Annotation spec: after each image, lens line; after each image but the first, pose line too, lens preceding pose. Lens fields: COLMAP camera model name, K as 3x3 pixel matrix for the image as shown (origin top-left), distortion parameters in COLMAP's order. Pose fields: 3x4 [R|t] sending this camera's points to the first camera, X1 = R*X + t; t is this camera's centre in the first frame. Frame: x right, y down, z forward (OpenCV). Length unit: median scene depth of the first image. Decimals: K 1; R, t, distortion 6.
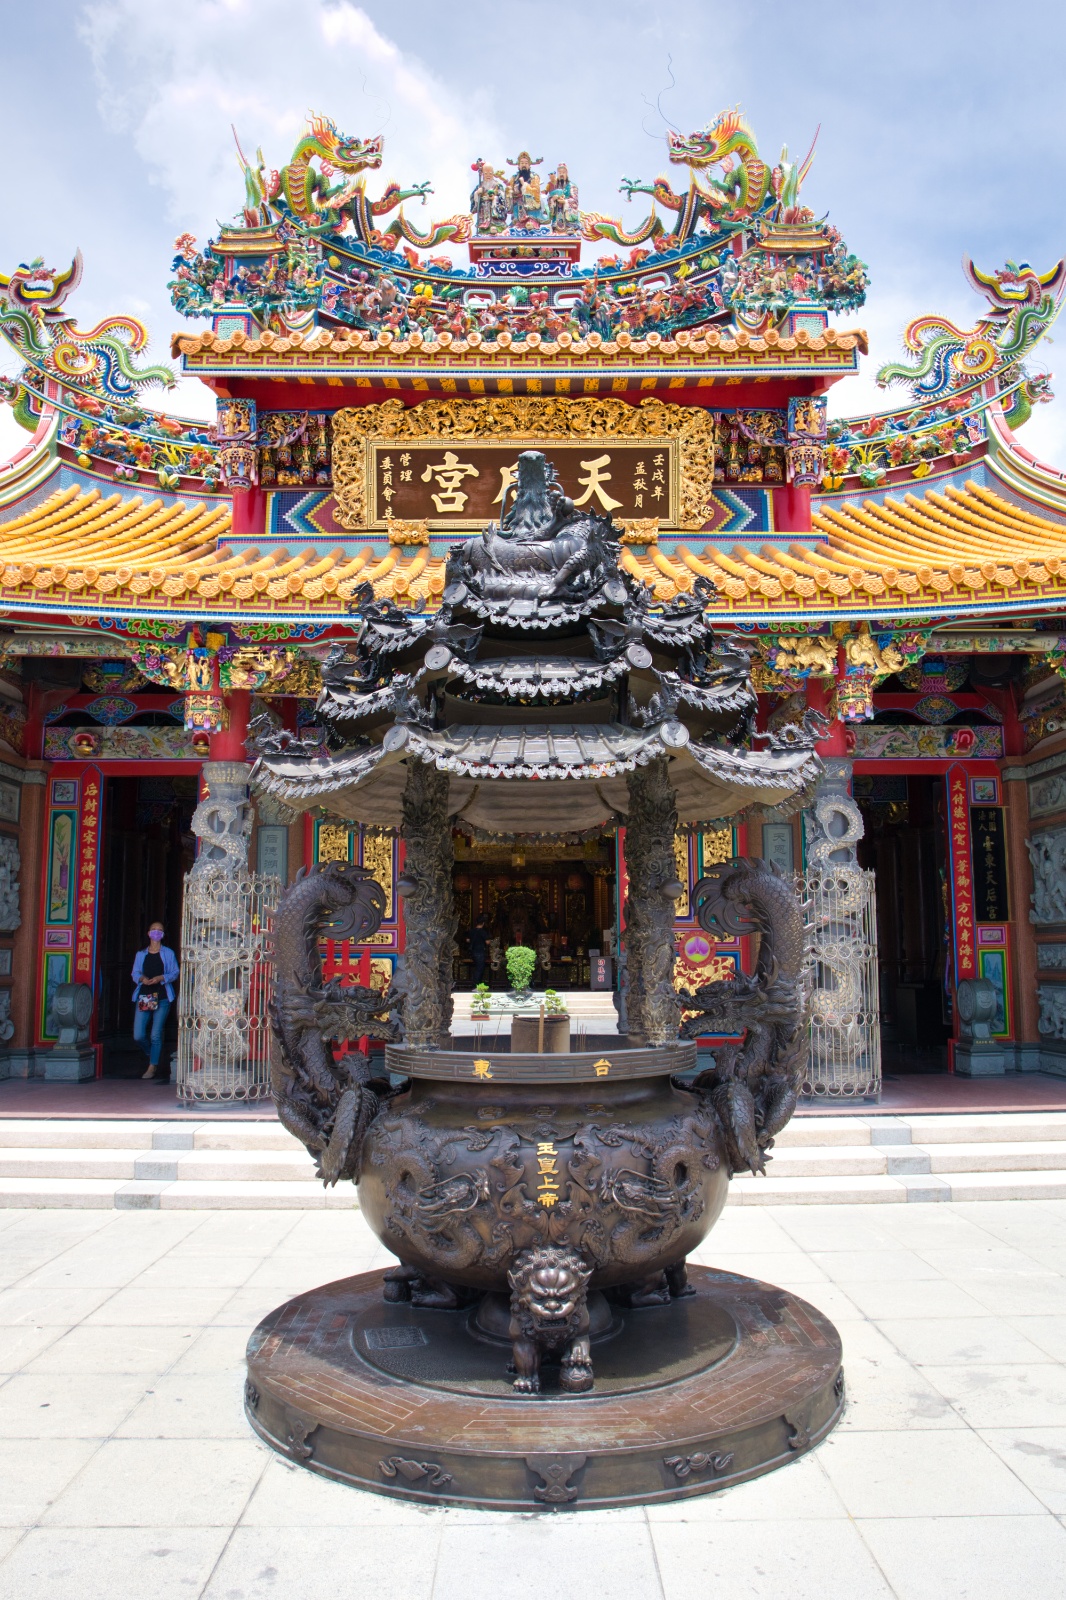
lens RADIAL K [[1123.0, 0, 541.2], [0, 1123.0, 806.1], [0, 0, 1]] dist [-0.101125, 0.059894]
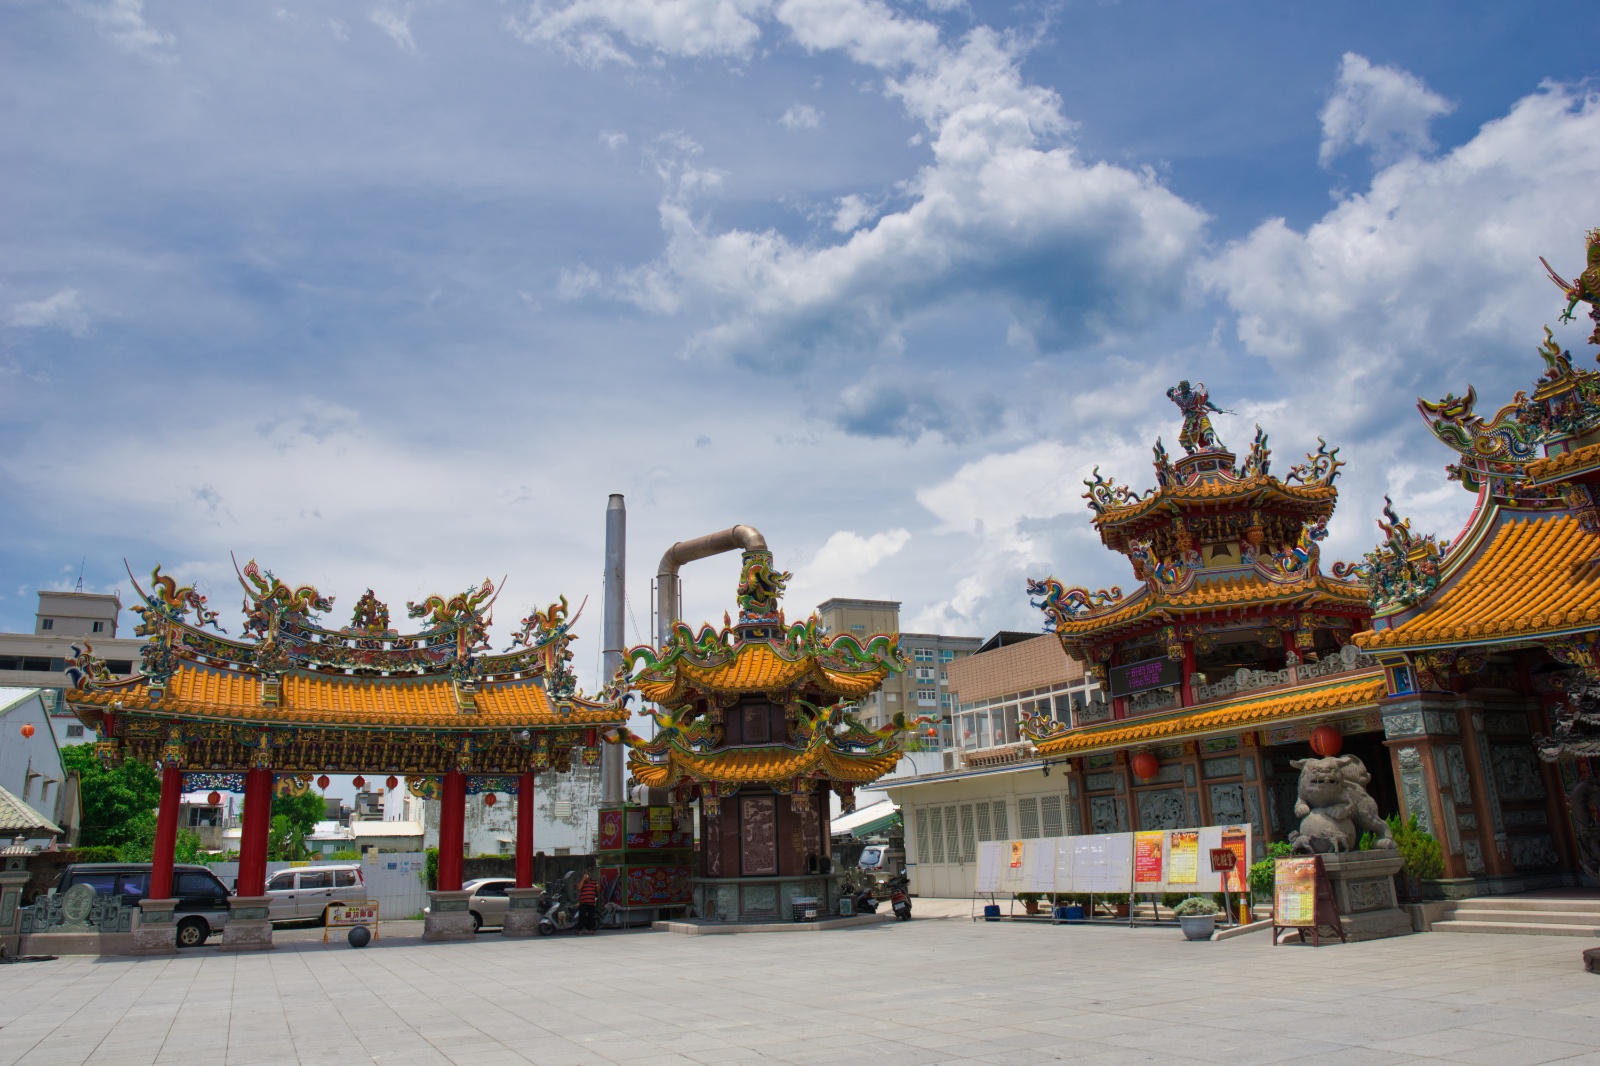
lens RADIAL K [[1123.0, 0, 802.0], [0, 1123.0, 527.8], [0, 0, 1]] dist [-0.101125, 0.059894]
pose [[0.433221, -0.263373, -0.861948, 0.630706], [0.156468, 0.963807, -0.215855, -0.119011], [0.887602, -0.041355, 0.458751, -0.845803]]
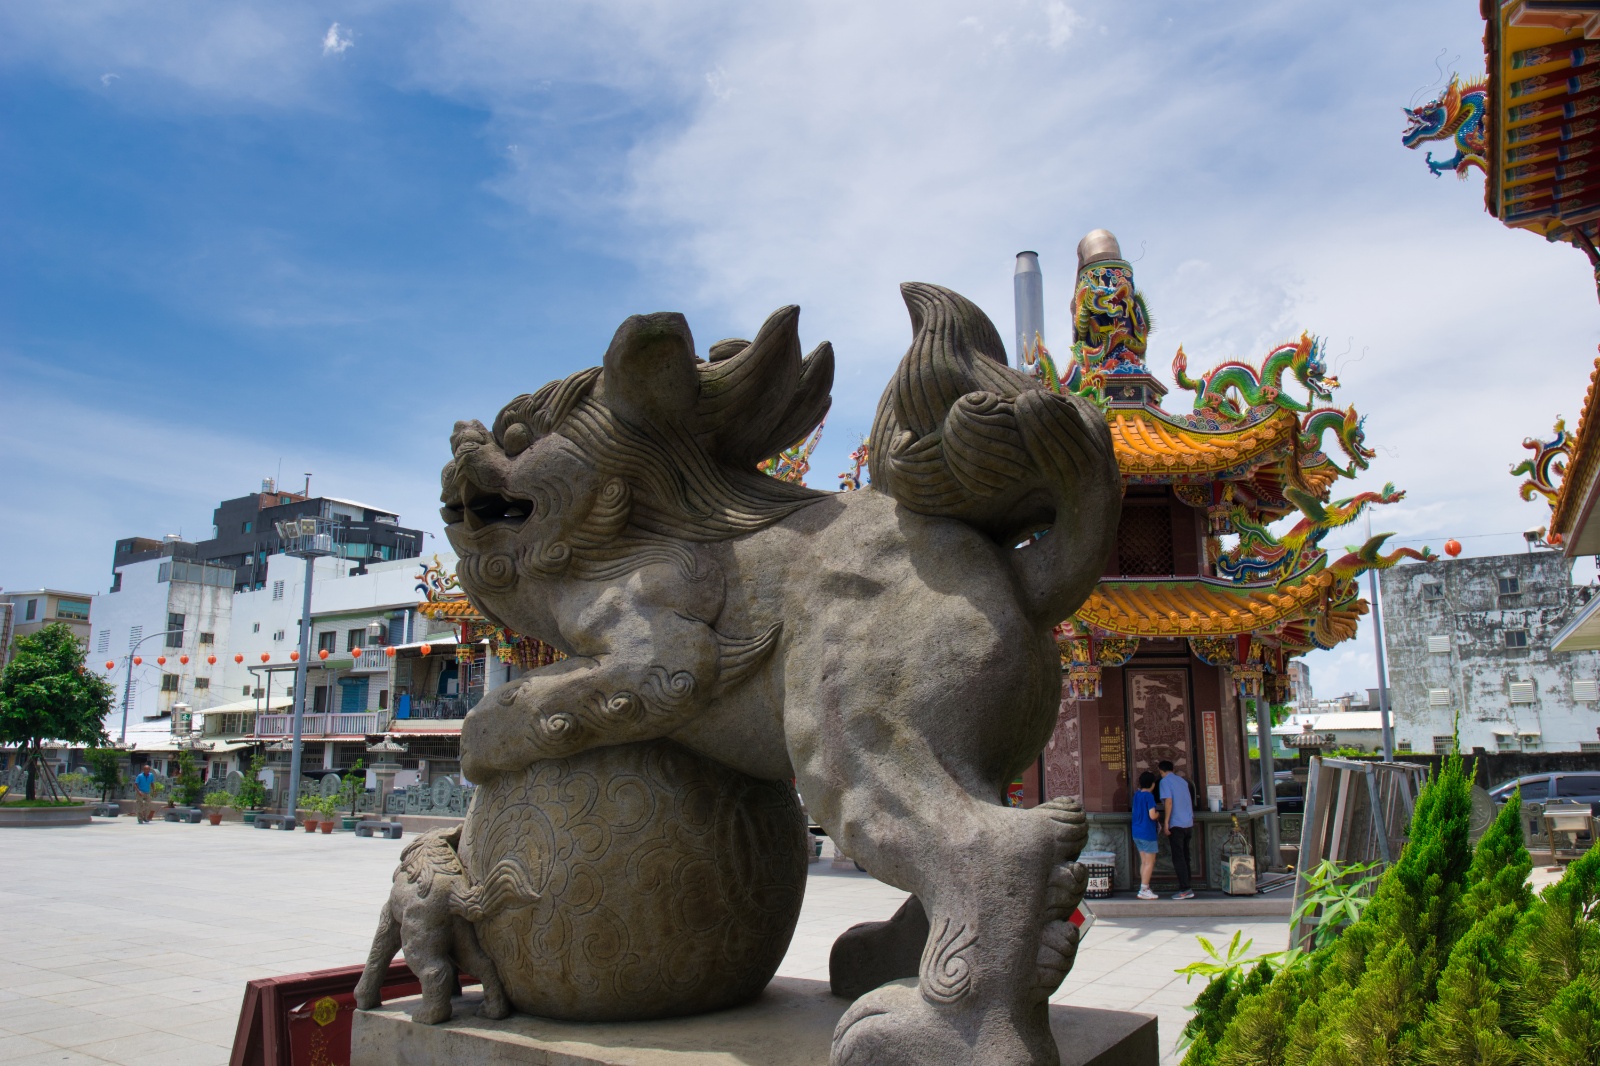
lens RADIAL K [[1123.0, 0, 799.3], [0, 1123.0, 533.7], [0, 0, 1]] dist [-0.101125, 0.059894]
pose [[-0.549555, -0.164783, -0.819045, -0.359247], [0.109388, 0.957724, -0.266080, 0.090795], [0.828265, -0.235820, -0.508297, 0.760823]]
